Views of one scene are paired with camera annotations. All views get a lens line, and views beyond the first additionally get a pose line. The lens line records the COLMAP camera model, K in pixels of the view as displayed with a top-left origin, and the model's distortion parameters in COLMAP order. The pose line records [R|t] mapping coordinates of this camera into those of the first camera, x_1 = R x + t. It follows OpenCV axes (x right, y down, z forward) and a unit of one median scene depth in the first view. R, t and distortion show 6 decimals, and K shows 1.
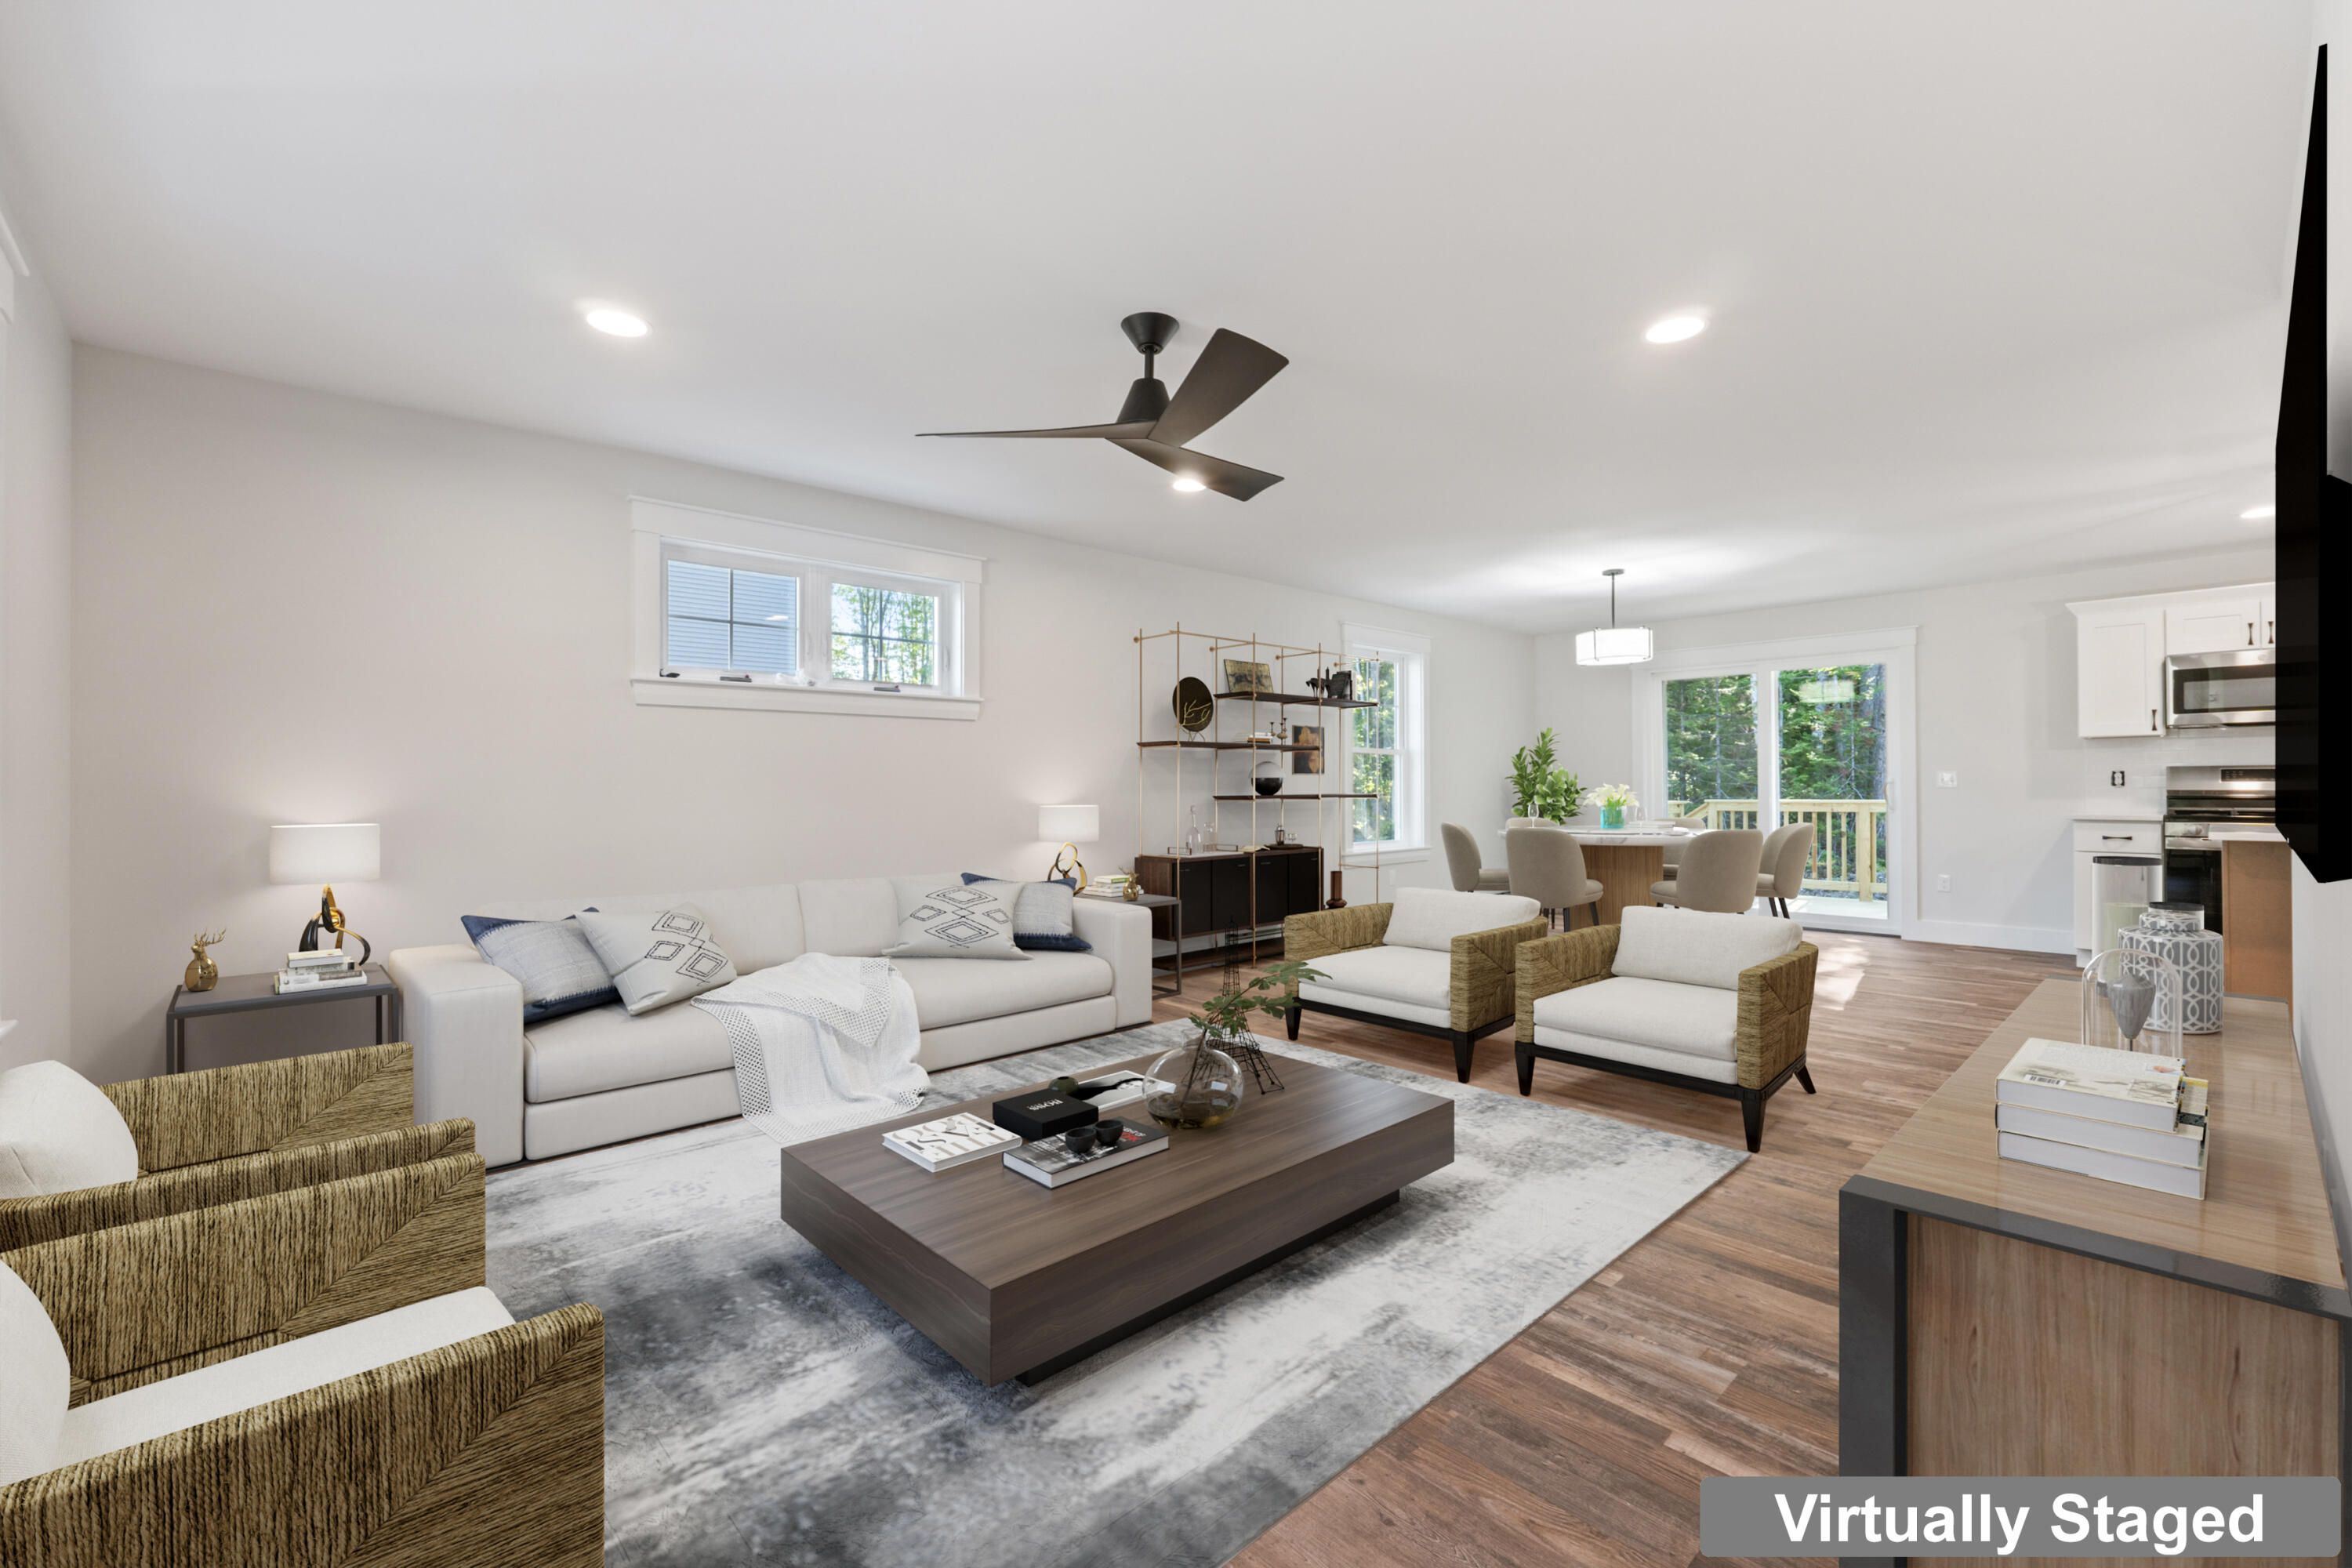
lens RADIAL K [[992.6, 0, 1190.7], [0, 992.6, 787.7], [0, 0, 1]] dist [-0.004039, -0.000811]
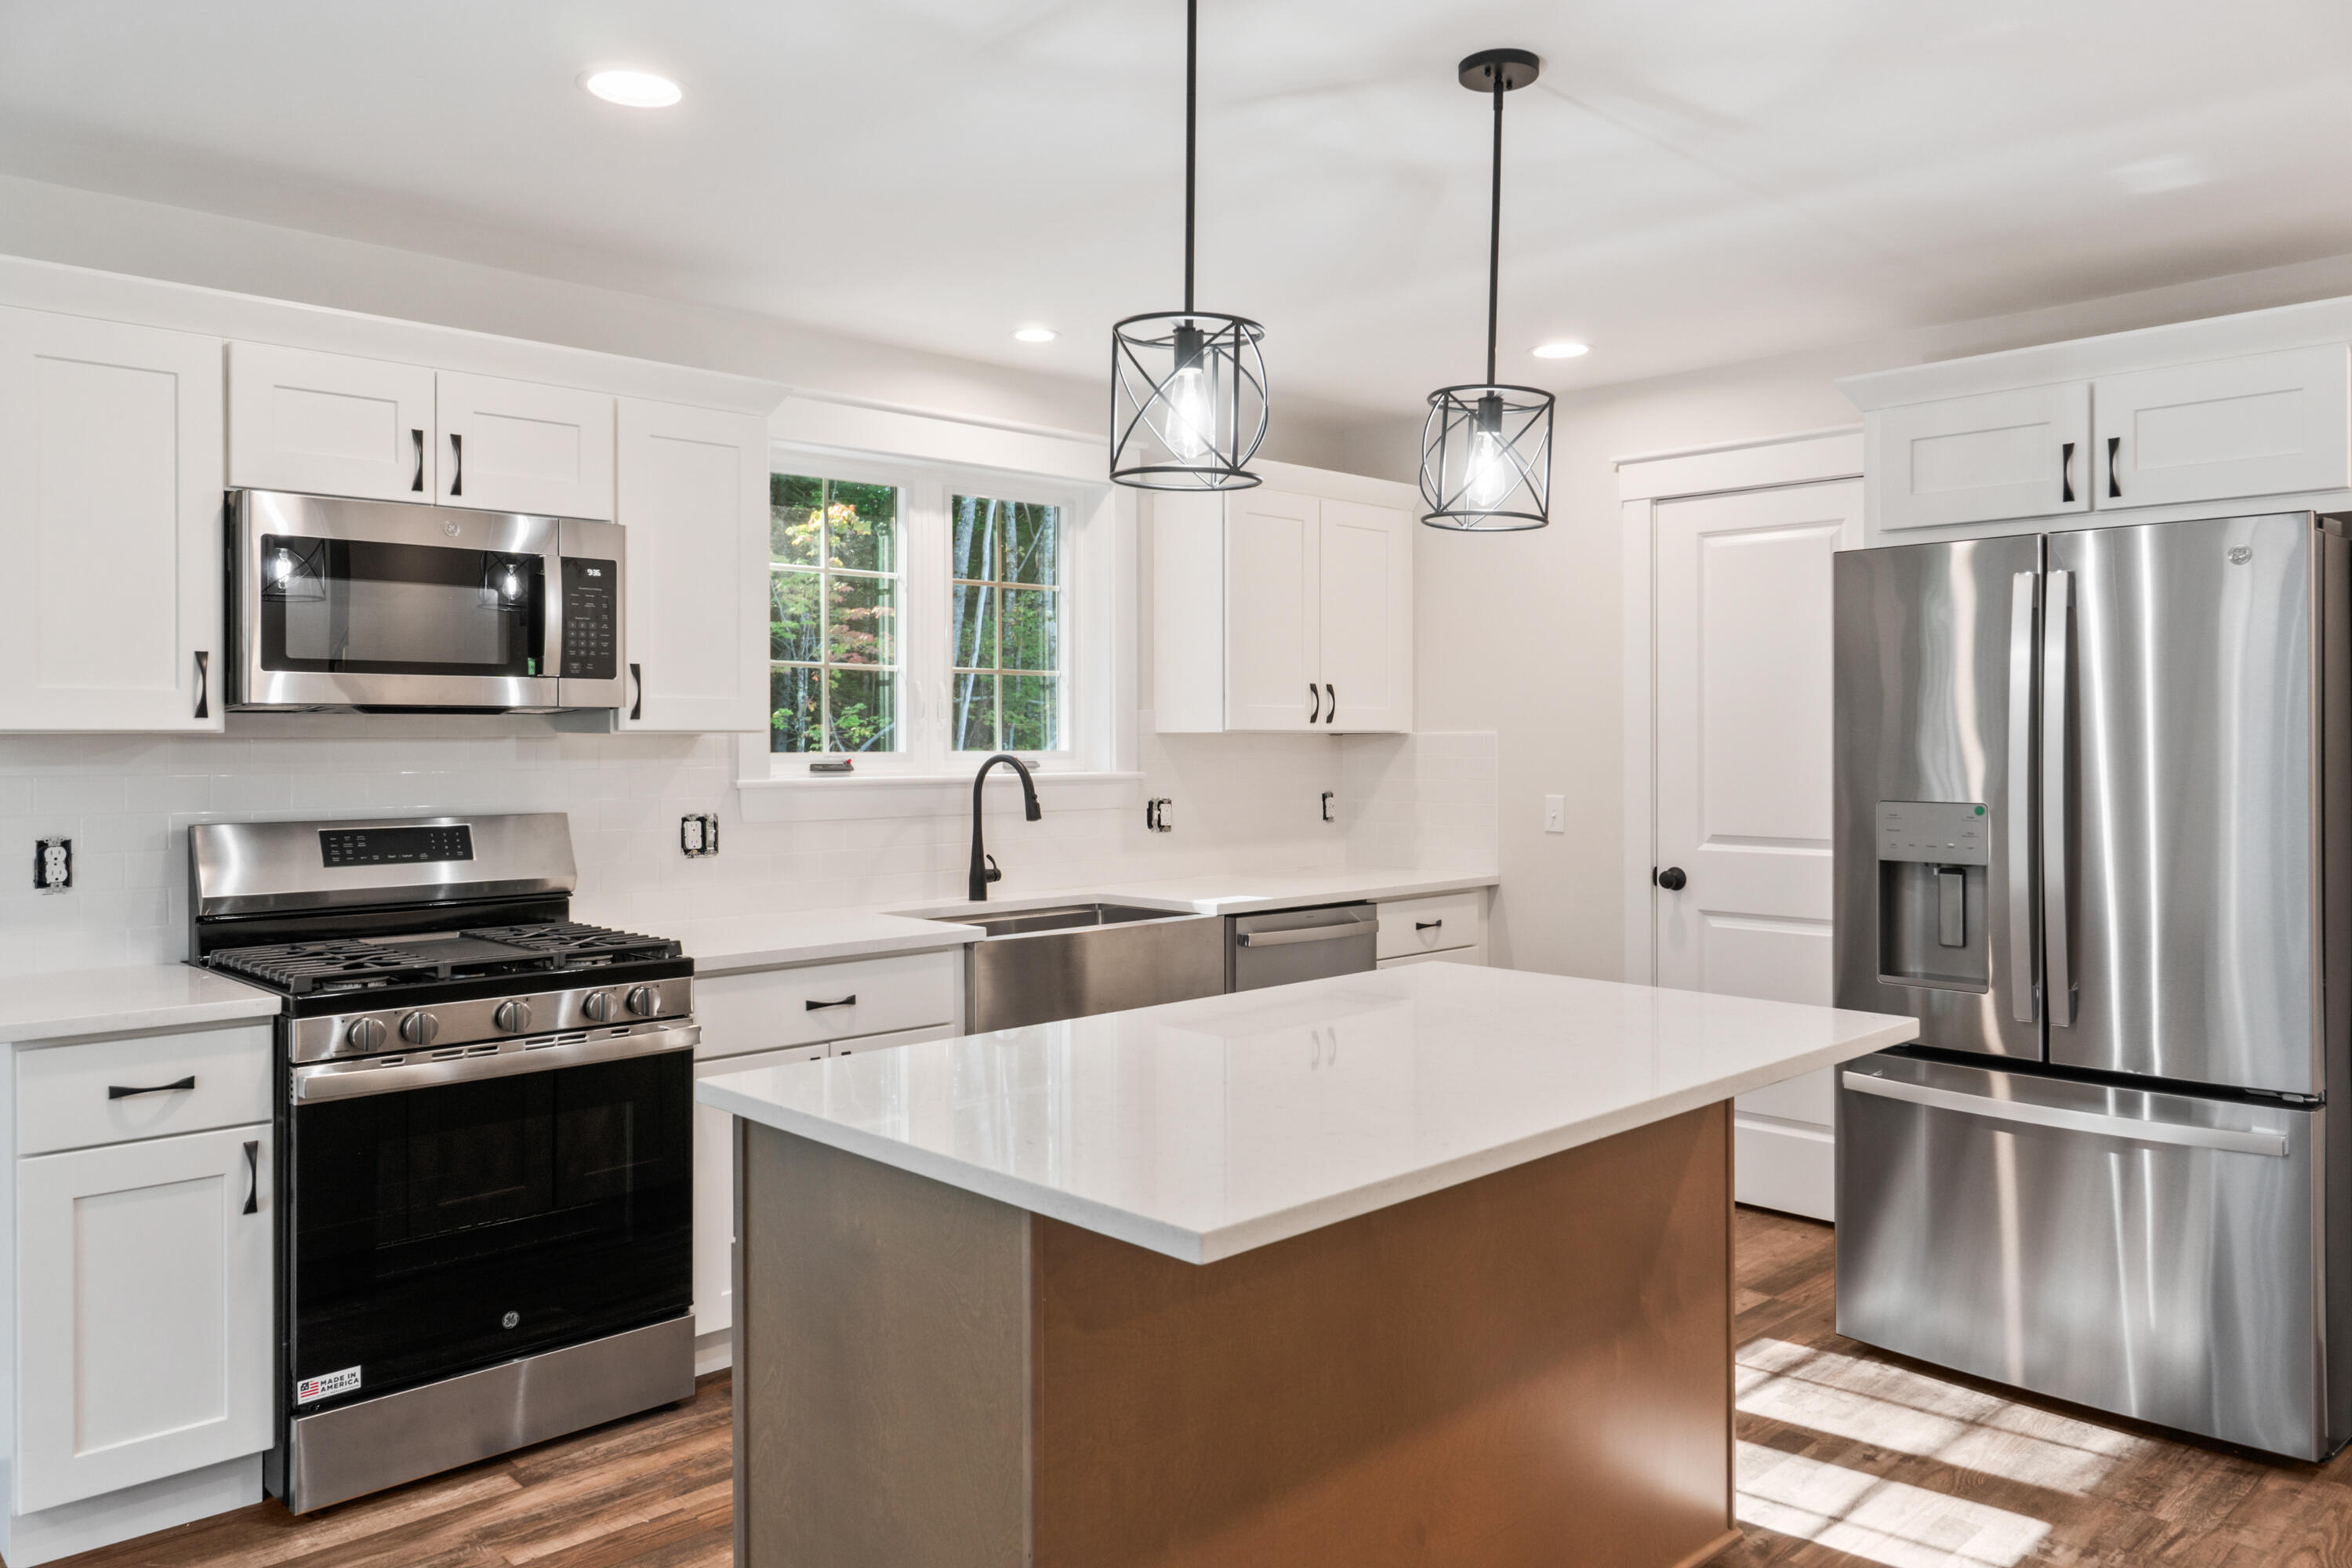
lens RADIAL K [[1662.5, 0, 1181.8], [0, 1662.5, 730.1], [0, 0, 1]] dist [-0.013393, 0.011097]
pose [[-0.009249, 0.012372, 0.999881, 0.431517], [0.002650, 0.999920, -0.012348, -0.045029], [-0.999954, 0.002535, -0.009281, 0.674371]]
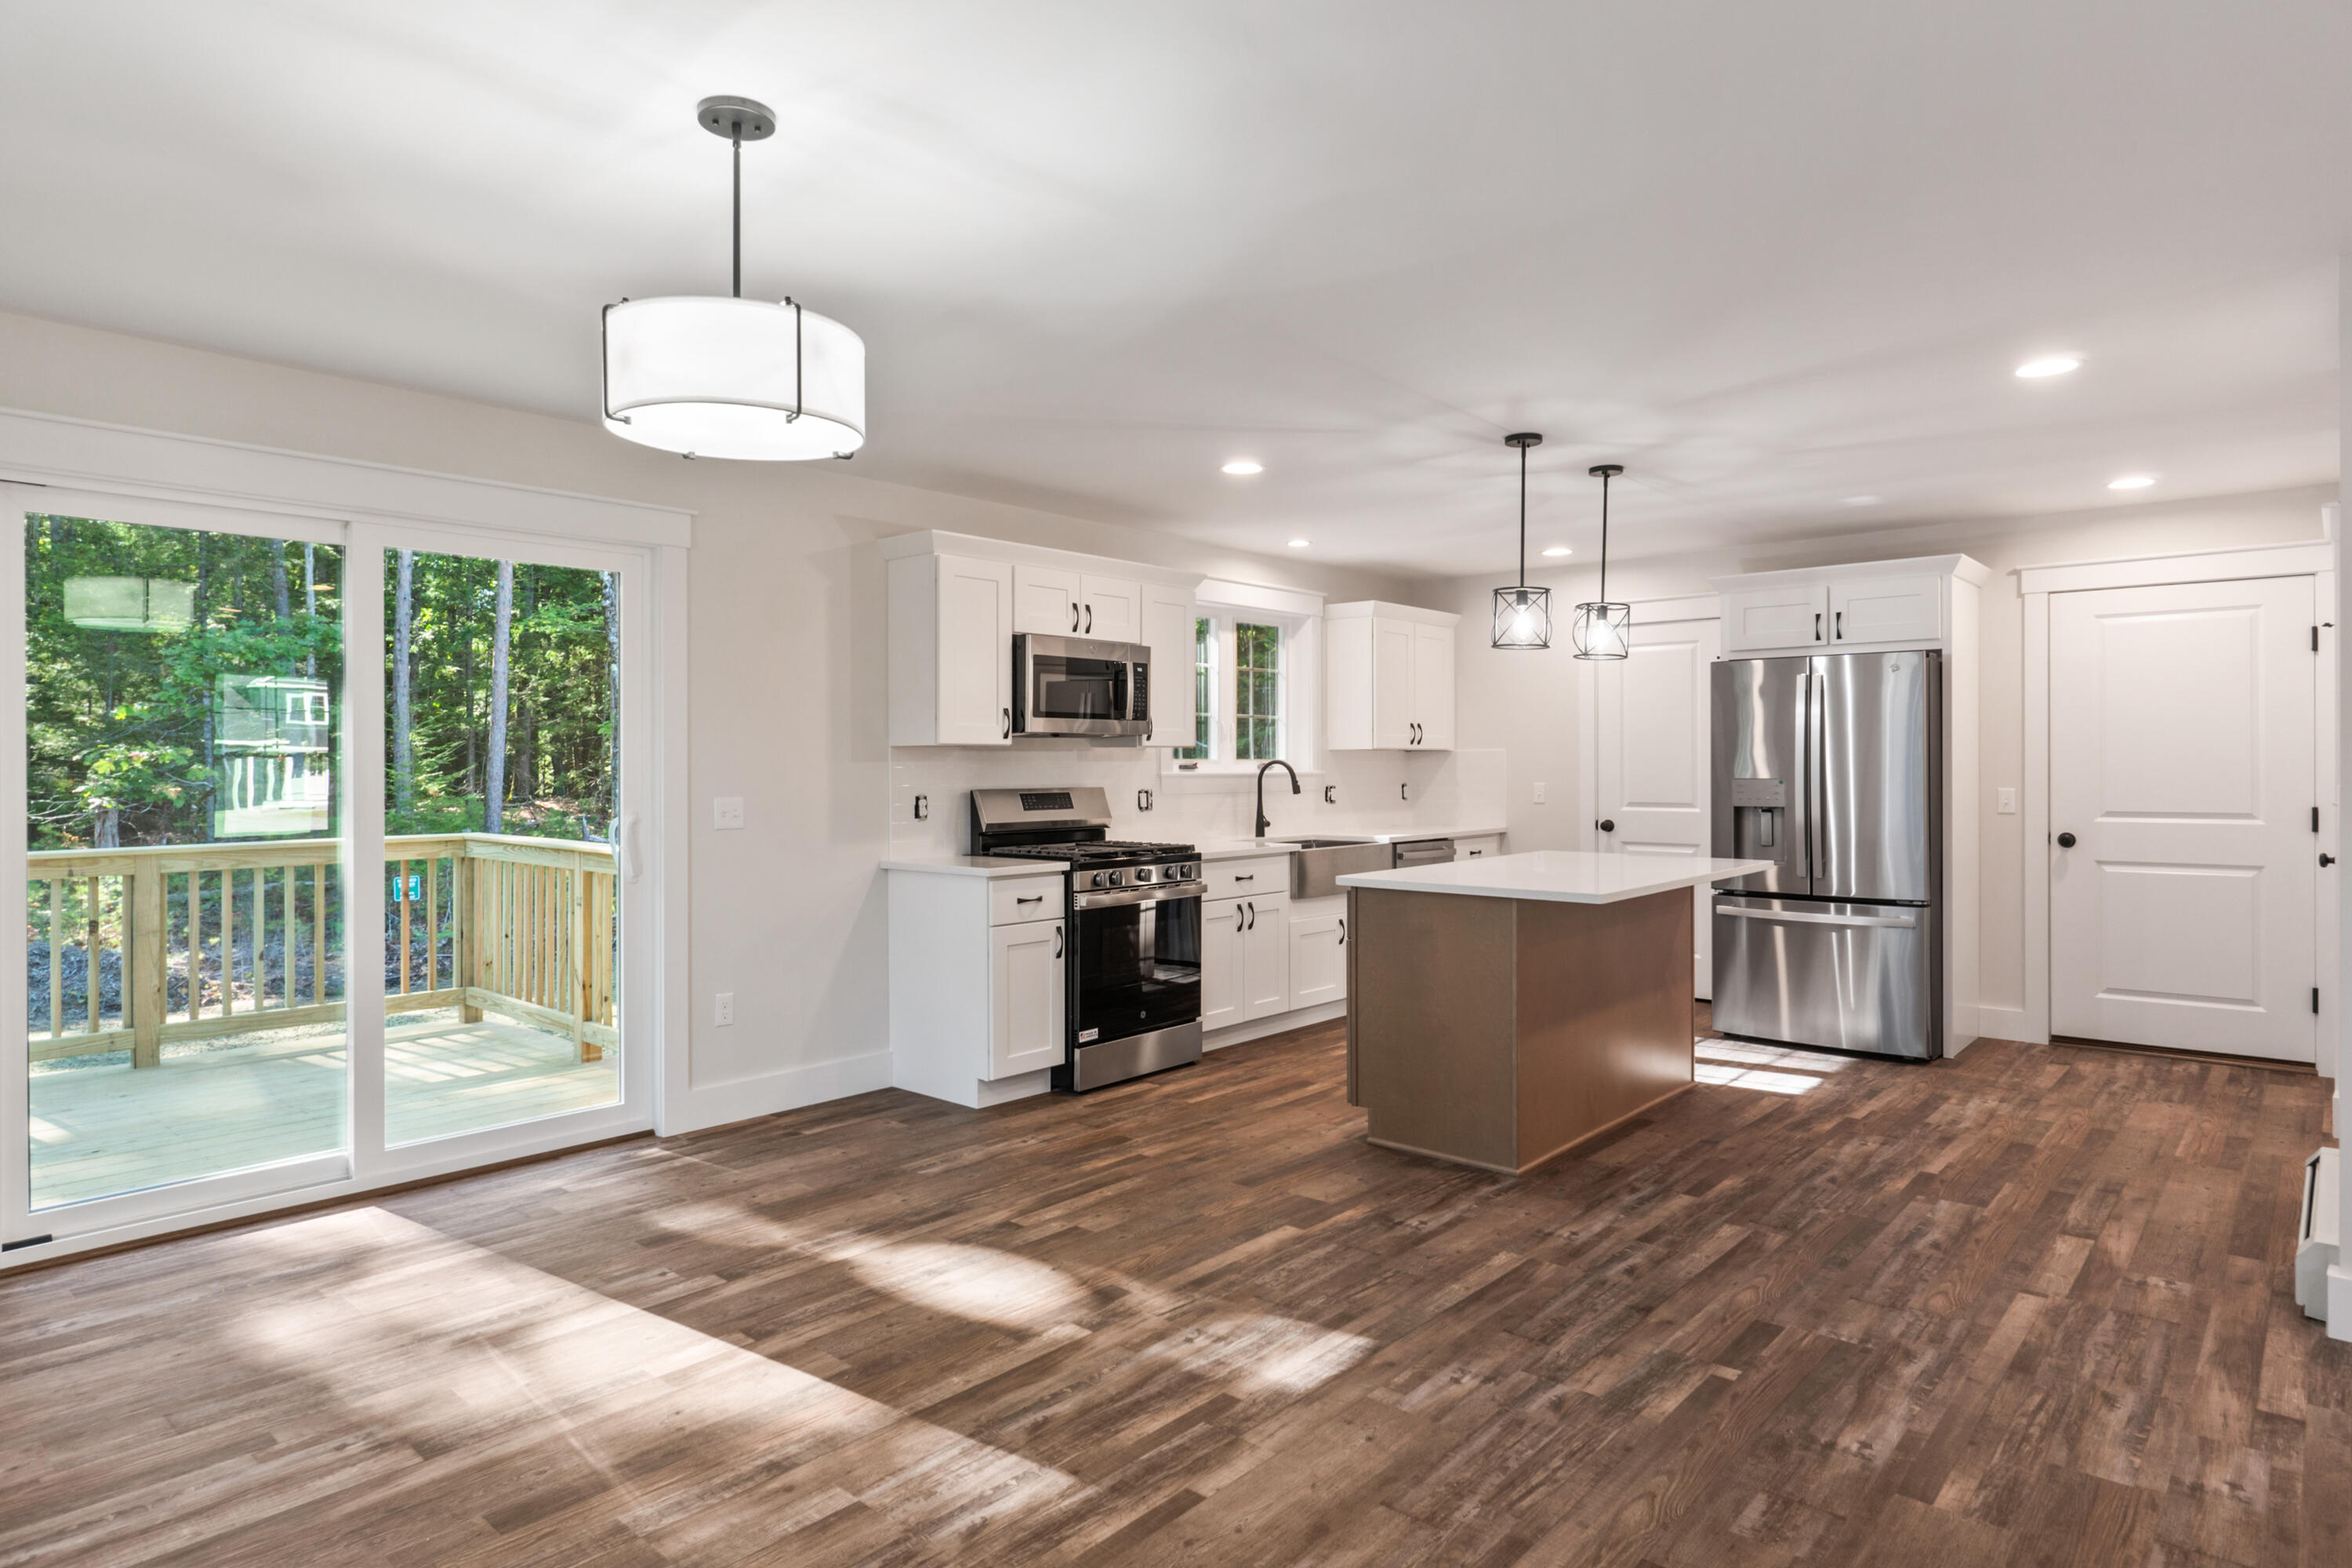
lens RADIAL K [[1314.1, 0, 1189.1], [0, 1314.1, 764.7], [0, 0, 1]] dist [-0.007464, -0.001150]
pose [[-0.094228, 0.006925, 0.995527, 0.050652], [0.004310, 0.999969, -0.006548, -0.032107], [-0.995541, 0.003674, -0.094255, 0.935770]]
